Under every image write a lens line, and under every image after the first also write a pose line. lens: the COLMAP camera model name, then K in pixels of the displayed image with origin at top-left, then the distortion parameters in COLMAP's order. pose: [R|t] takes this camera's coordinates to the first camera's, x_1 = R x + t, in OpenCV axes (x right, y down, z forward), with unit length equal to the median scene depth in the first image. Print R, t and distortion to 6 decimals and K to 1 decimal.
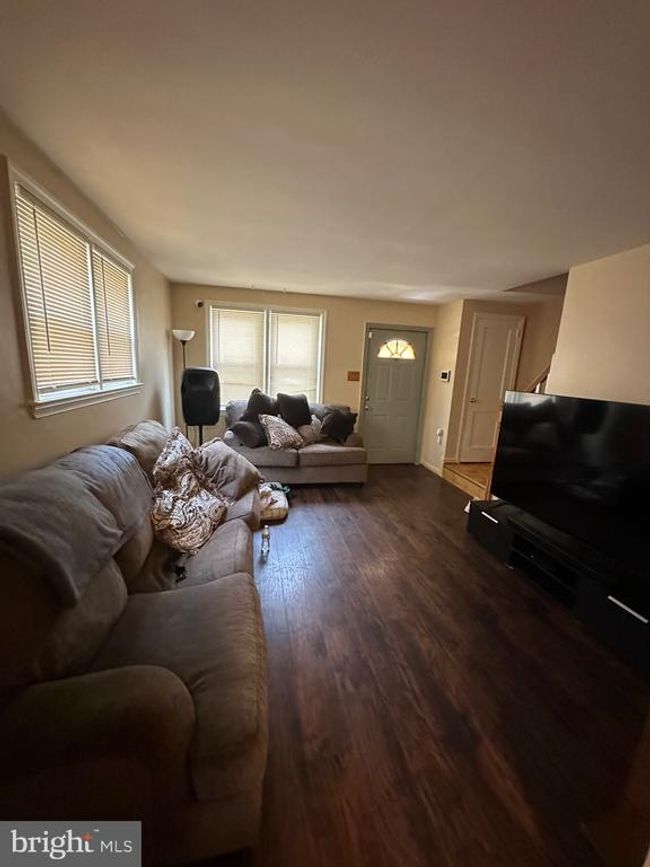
lens RADIAL K [[347.3, 0, 326.3], [0, 347.3, 434.6], [0, 0, 1]] dist [-0.002194, 0.000642]
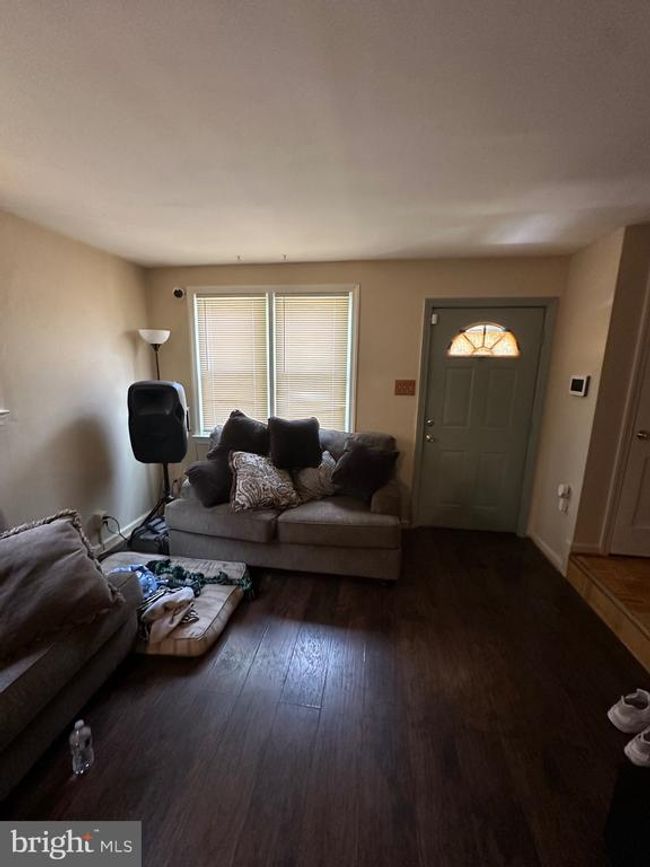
lens RADIAL K [[347.3, 0, 326.3], [0, 347.3, 434.6], [0, 0, 1]] dist [-0.002194, 0.000642]
pose [[0.939357, 0.034235, -0.341227, 0.170108], [-0.037526, 0.999291, -0.003045, -0.081678], [0.340881, 0.015666, 0.939976, 0.390988]]
